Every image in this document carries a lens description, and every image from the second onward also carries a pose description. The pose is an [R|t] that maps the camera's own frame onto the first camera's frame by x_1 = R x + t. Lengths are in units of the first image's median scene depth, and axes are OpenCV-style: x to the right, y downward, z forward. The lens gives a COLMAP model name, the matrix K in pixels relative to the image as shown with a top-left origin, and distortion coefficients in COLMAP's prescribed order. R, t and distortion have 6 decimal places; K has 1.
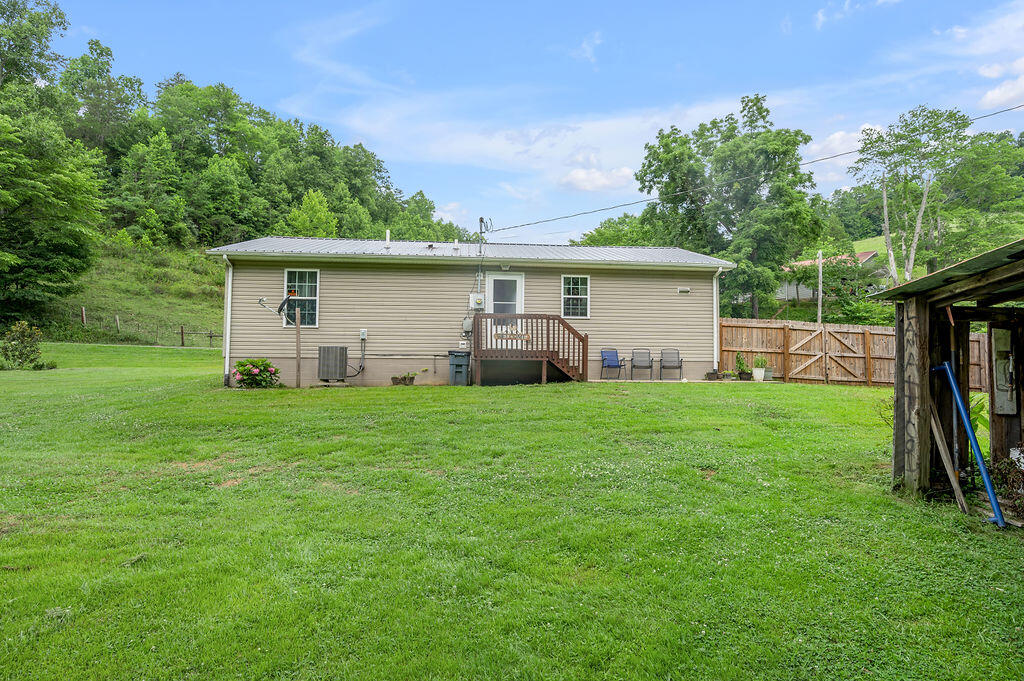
lens RADIAL K [[509.6, 0, 512.0], [0, 509.6, 340.5], [0, 0, 1]] dist [-0.015250, 0.000770]
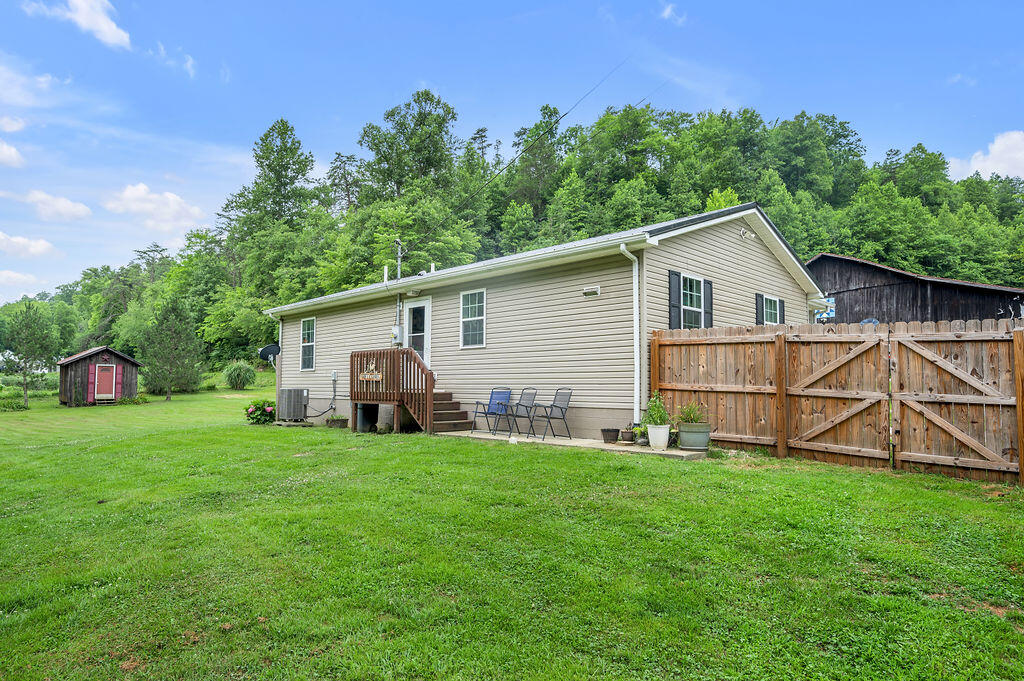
lens RADIAL K [[609.0, 0, 512.0], [0, 609.0, 340.5], [0, 0, 1]] dist [-0.022595, -0.000165]
pose [[0.639249, -0.063668, -0.766360, 0.813389], [0.034966, 0.997943, -0.053741, -0.003624], [0.768205, 0.007557, 0.640160, 0.448060]]
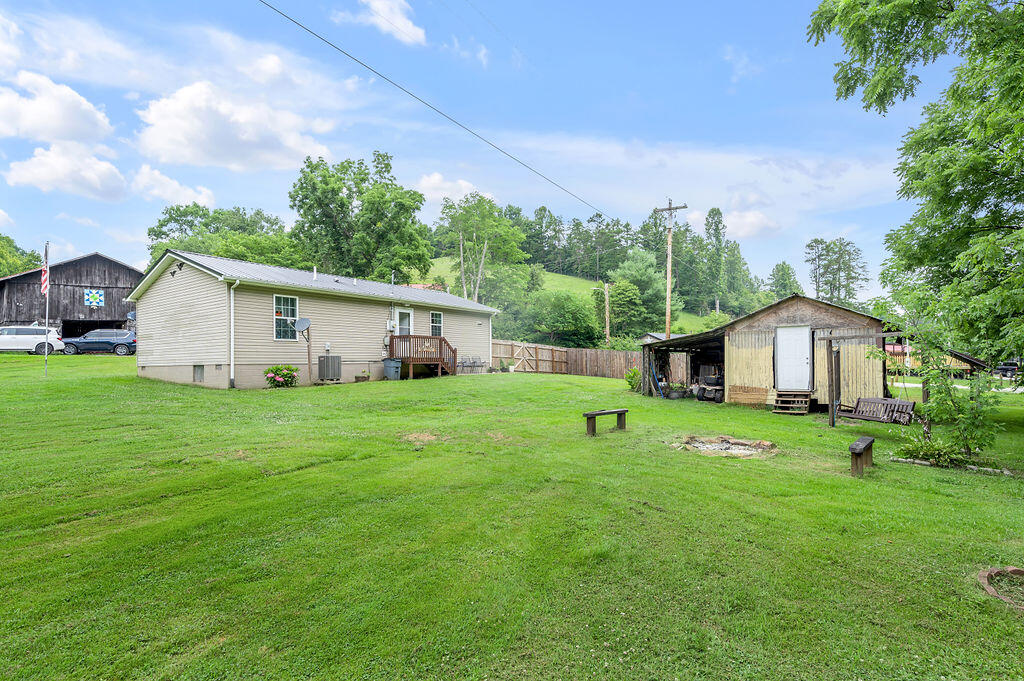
lens RADIAL K [[509.6, 0, 512.0], [0, 509.6, 340.5], [0, 0, 1]] dist [-0.015250, 0.000770]
pose [[0.649082, 0.019093, 0.760478, -0.934458], [-0.017000, 0.999799, -0.010592, -0.020411], [-0.760528, -0.006053, 0.649277, -0.253970]]
